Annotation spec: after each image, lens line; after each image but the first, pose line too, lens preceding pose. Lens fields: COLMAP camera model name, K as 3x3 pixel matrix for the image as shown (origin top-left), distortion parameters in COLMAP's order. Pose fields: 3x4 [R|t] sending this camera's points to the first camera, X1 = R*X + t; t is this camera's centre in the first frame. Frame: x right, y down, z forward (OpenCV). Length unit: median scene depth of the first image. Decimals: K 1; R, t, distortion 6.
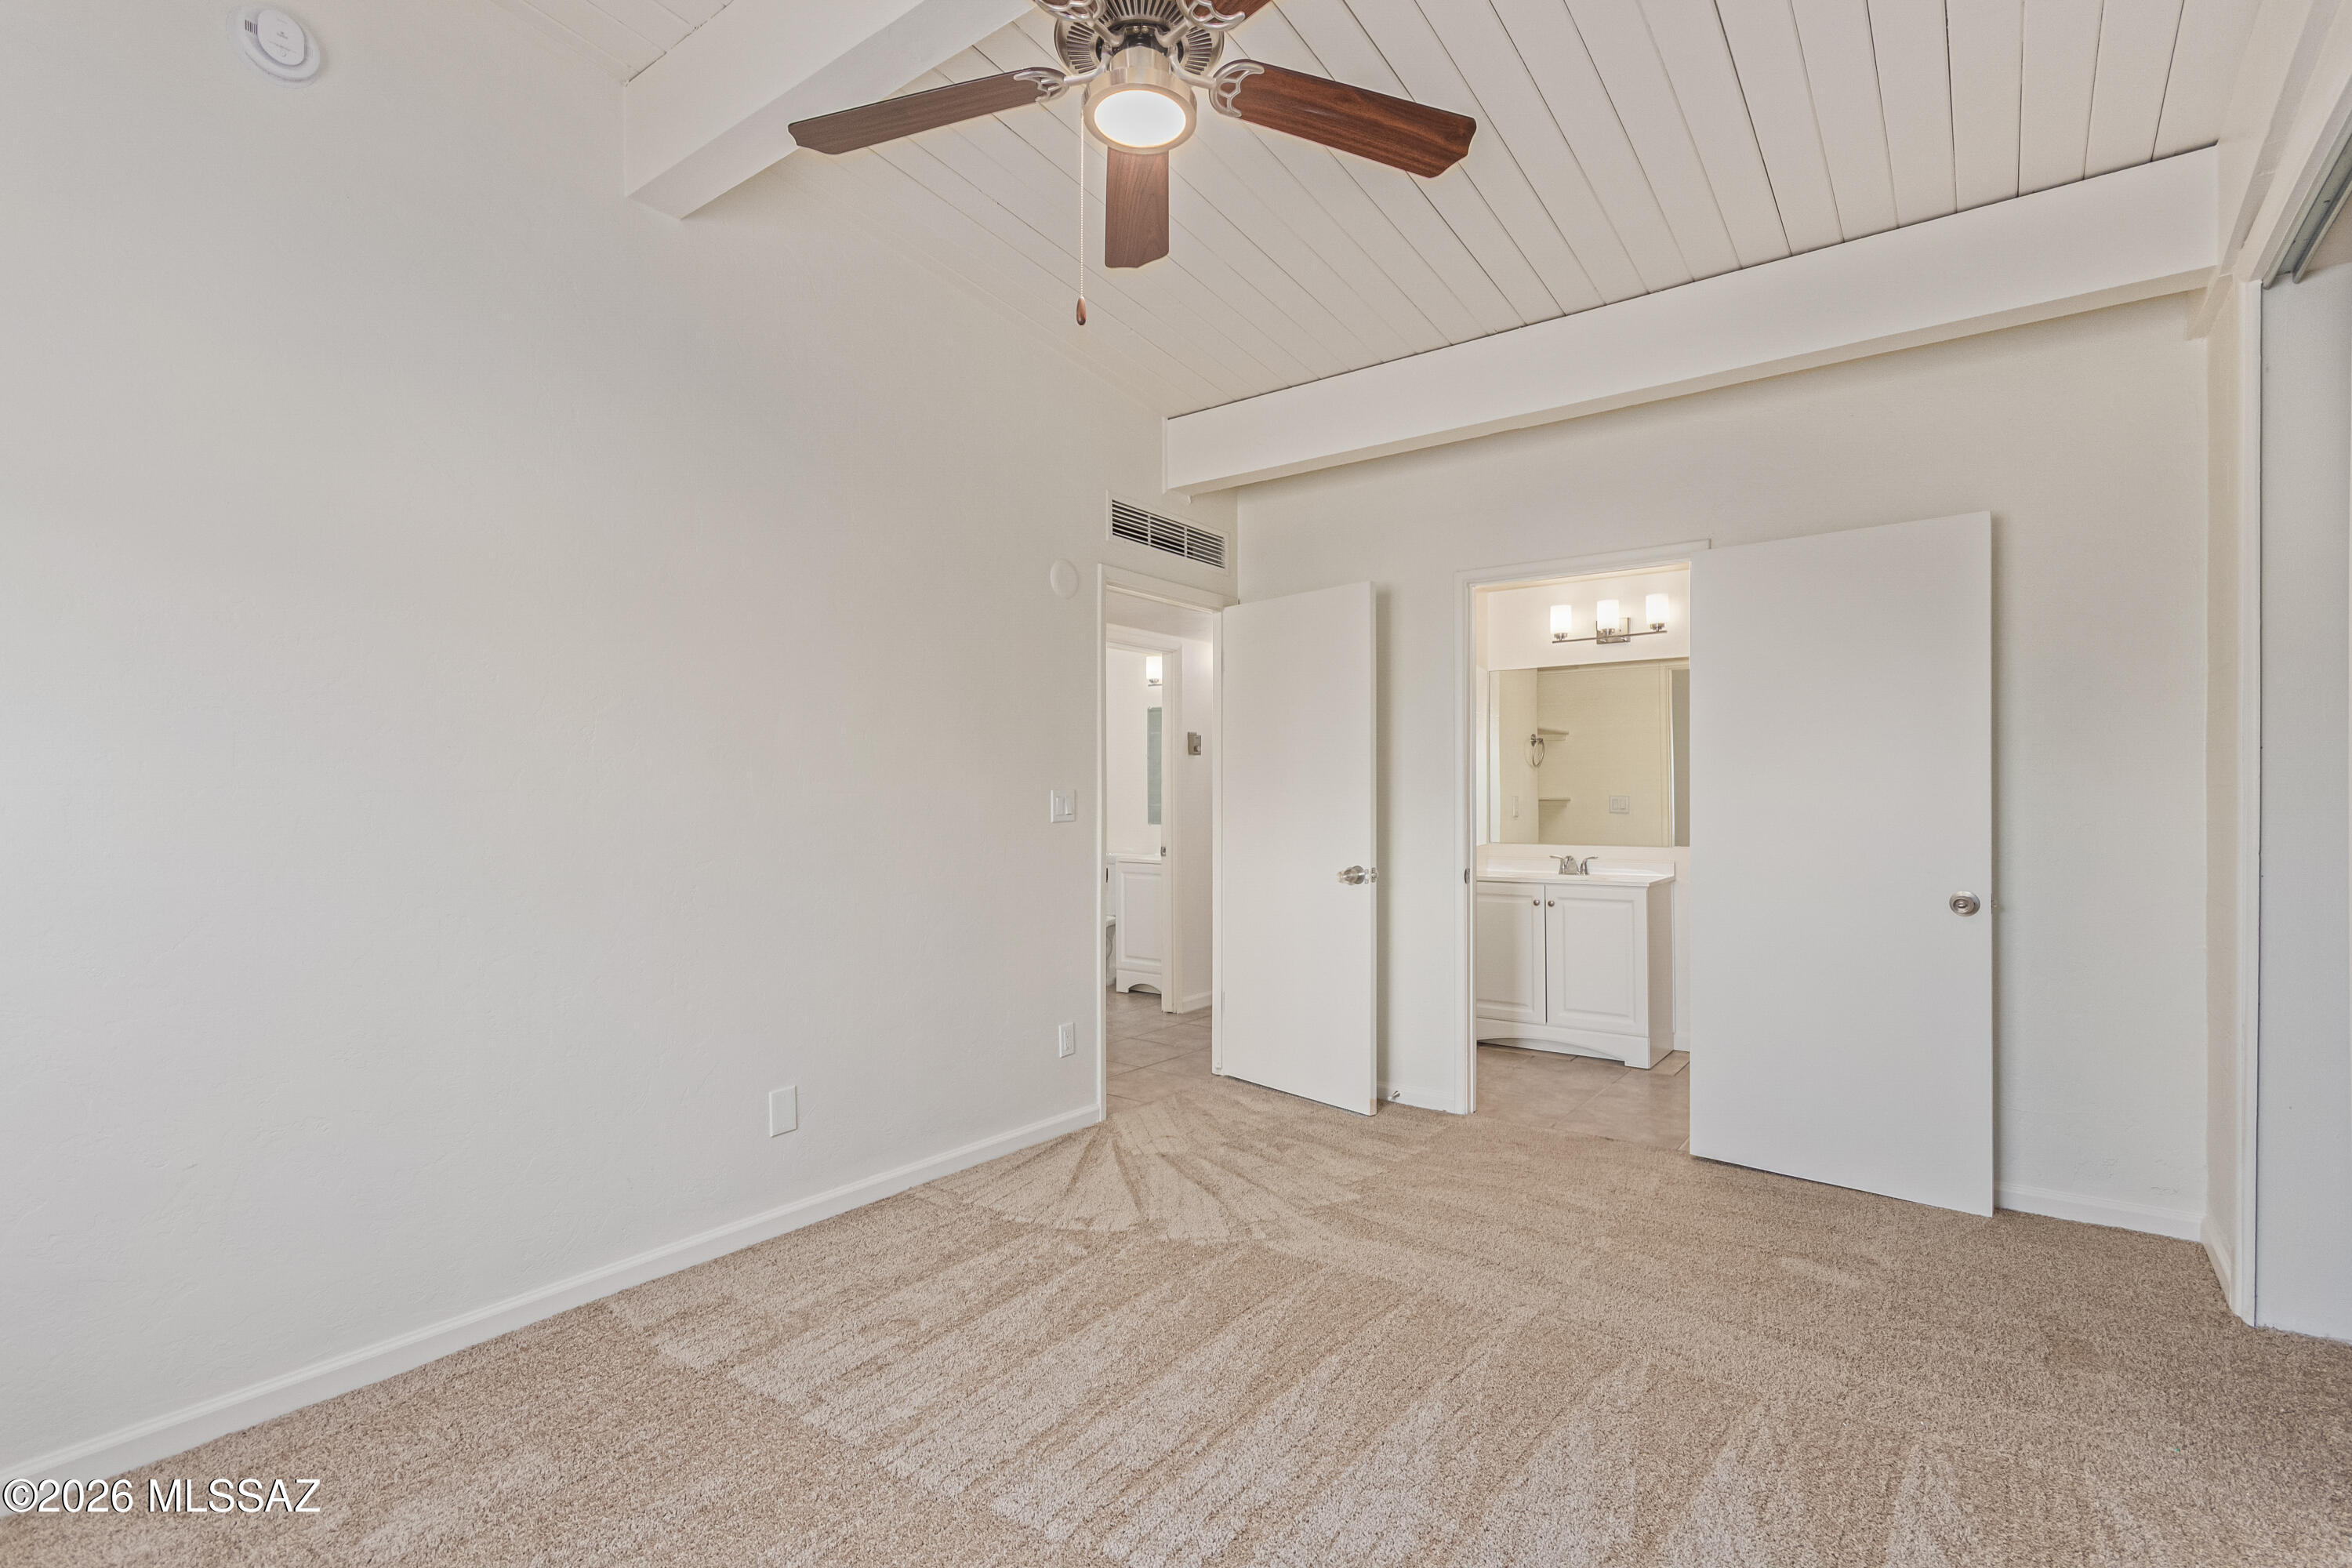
lens RADIAL K [[1085.8, 0, 1196.7], [0, 1085.8, 794.7], [0, 0, 1]] dist [0.004402, 0.001175]
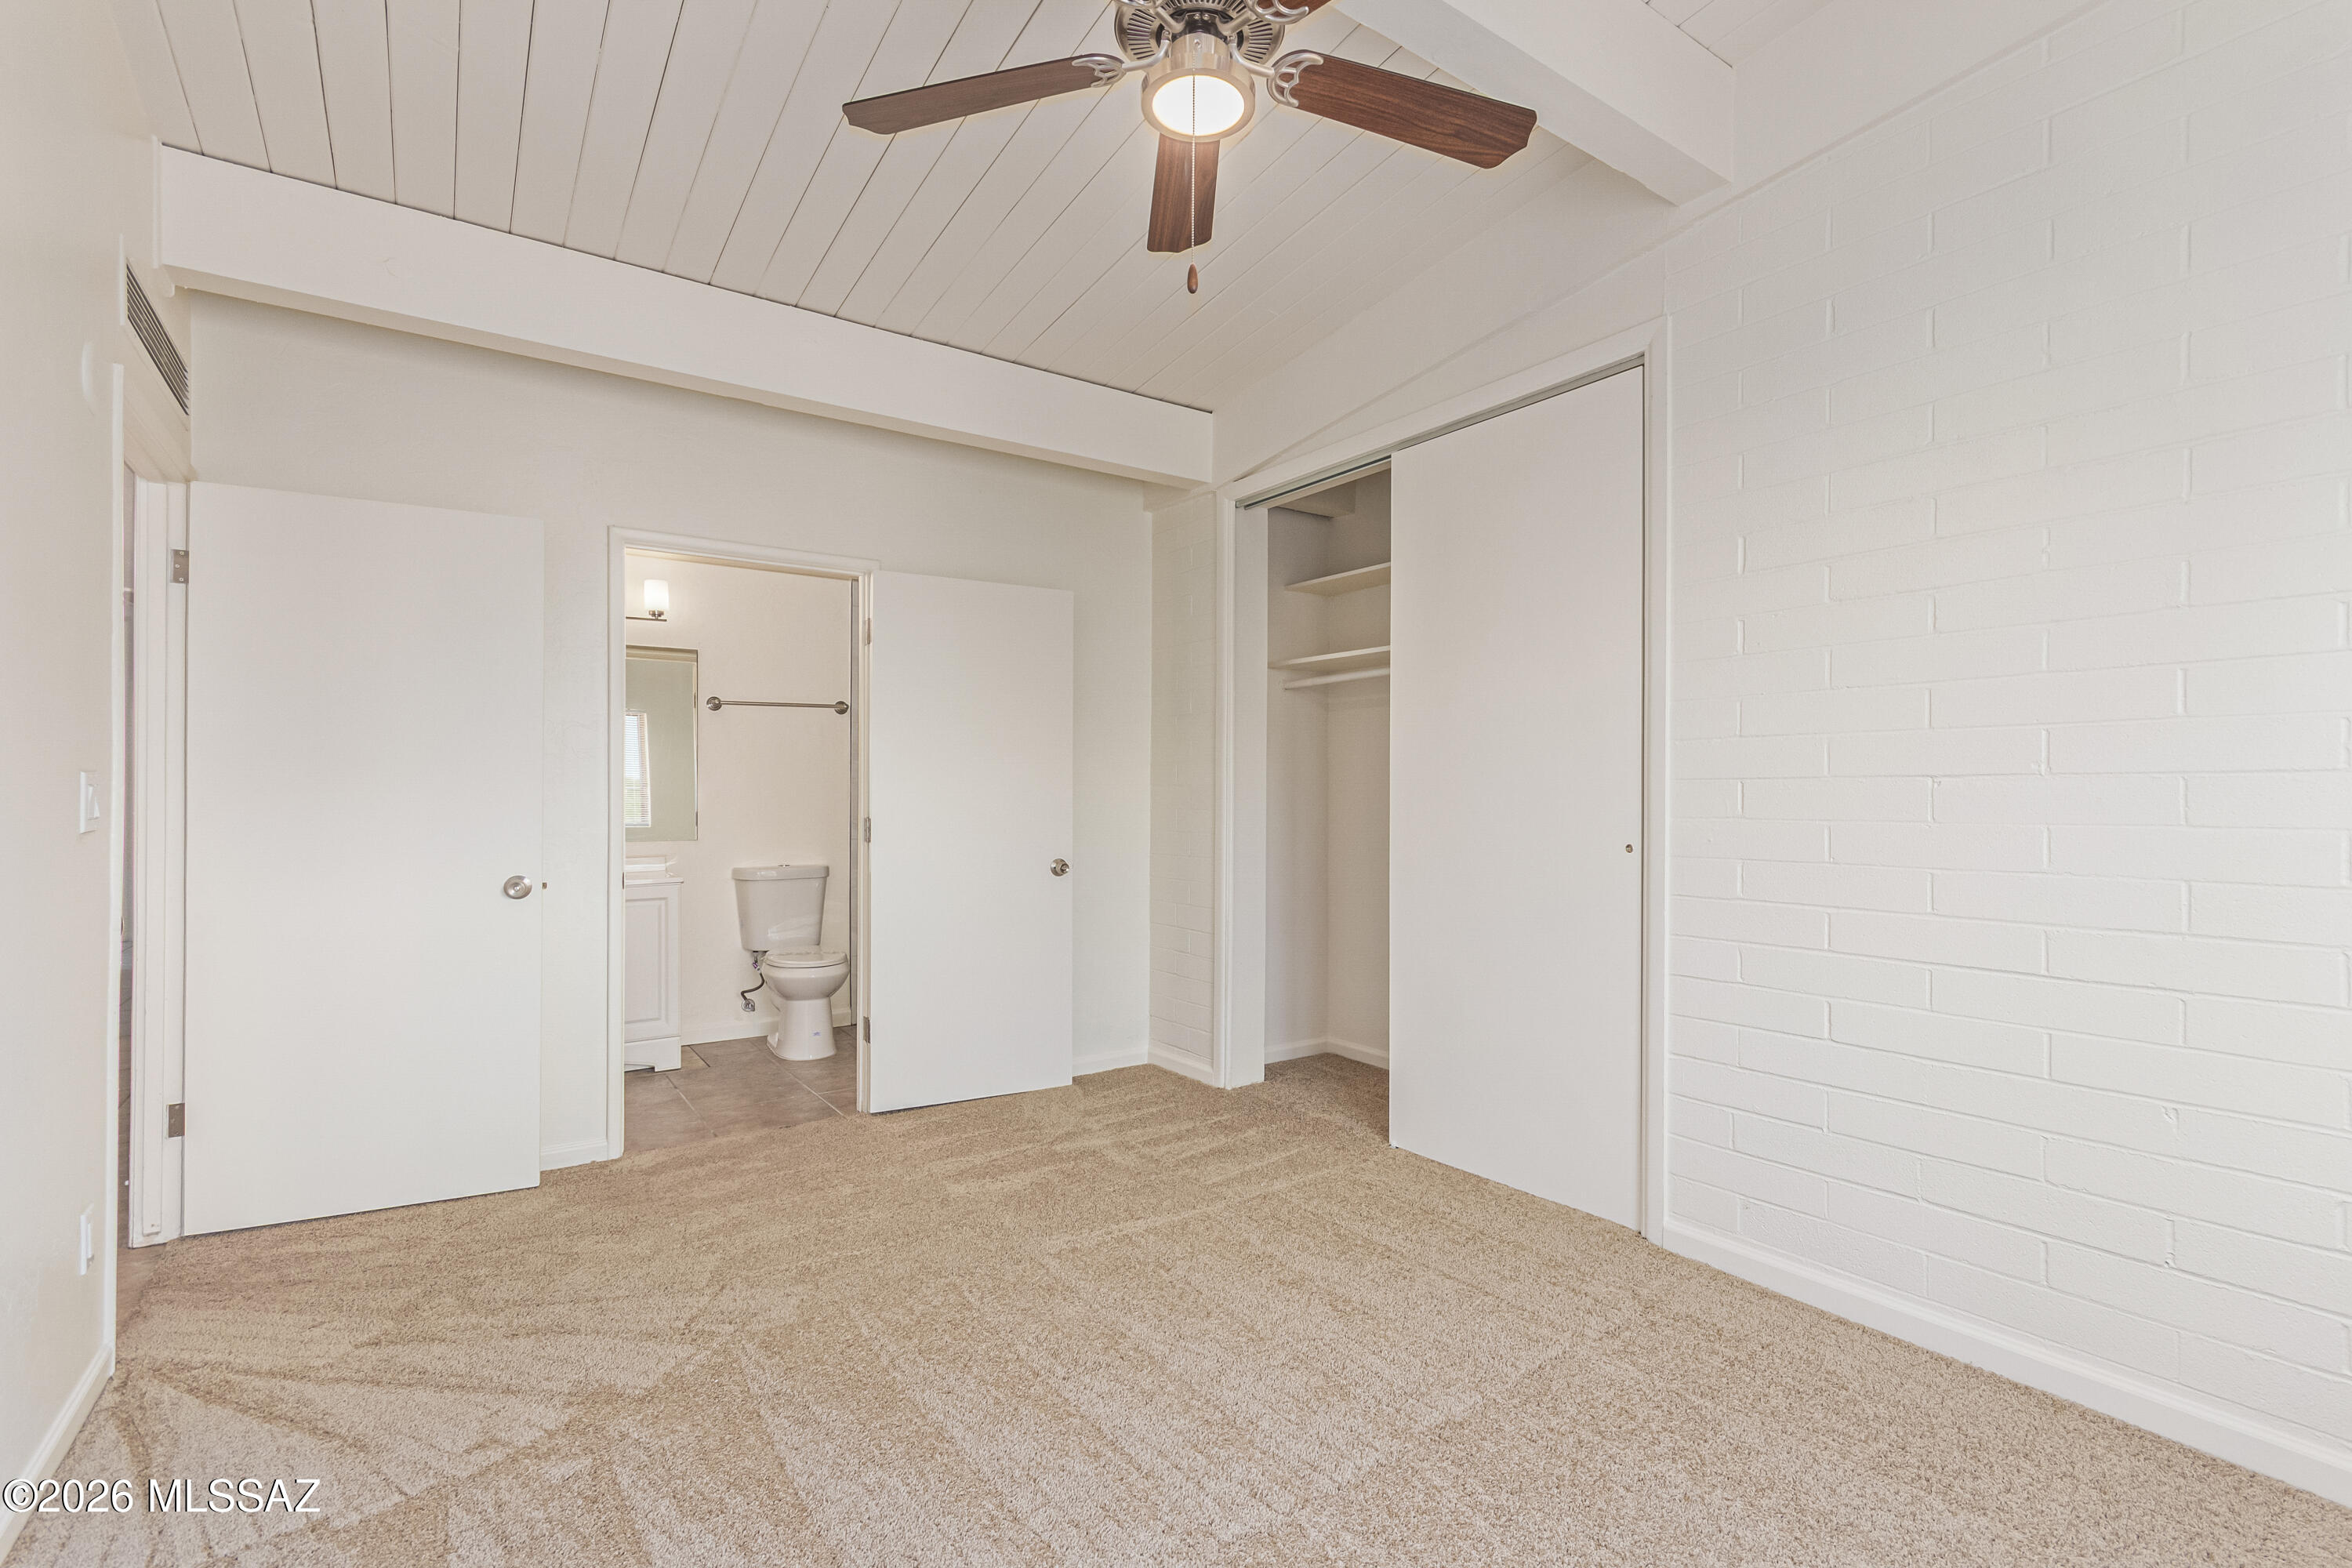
lens RADIAL K [[1085.8, 0, 1196.7], [0, 1085.8, 794.7], [0, 0, 1]] dist [0.004402, 0.001175]
pose [[0.322891, -0.001901, 0.946434, -0.477345], [-0.003357, 0.999989, 0.003154, 0.002445], [-0.946430, -0.004196, 0.322881, 0.325073]]
